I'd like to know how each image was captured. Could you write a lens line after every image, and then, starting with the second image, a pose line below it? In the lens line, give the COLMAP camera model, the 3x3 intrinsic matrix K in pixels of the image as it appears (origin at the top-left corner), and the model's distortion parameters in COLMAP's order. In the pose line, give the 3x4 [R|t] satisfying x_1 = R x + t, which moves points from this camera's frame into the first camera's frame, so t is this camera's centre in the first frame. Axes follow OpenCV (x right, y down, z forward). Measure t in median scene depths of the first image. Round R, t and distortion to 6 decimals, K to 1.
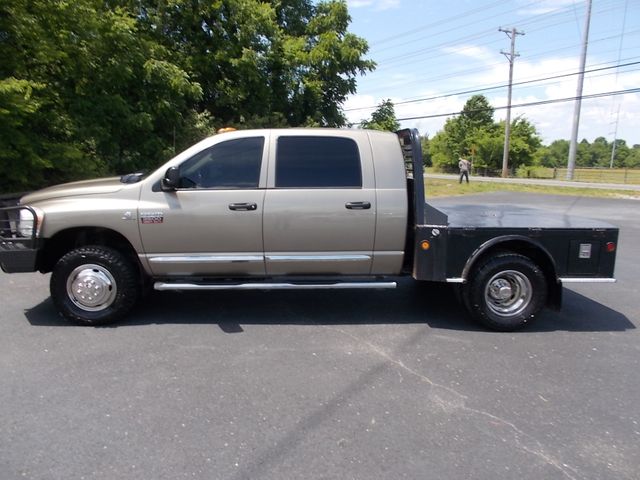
lens RADIAL K [[488.9, 0, 320.0], [0, 488.9, 240.0], [0, 0, 1]] dist [0.006308, 0.007445]
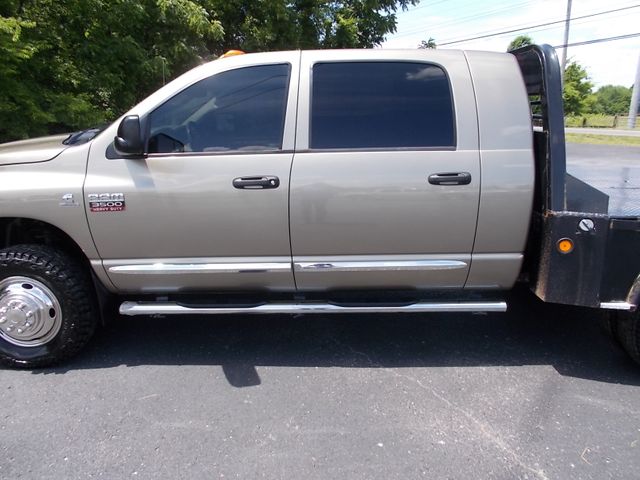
lens RADIAL K [[489.3, 0, 321.2], [0, 489.3, 236.1], [0, 0, 1]] dist [-0.001772, -0.008439]
pose [[0.998067, 0.000114, -0.062140, -0.039183], [0.005469, 0.995956, 0.089674, -0.054026], [0.061899, -0.089840, 0.994031, 0.388577]]
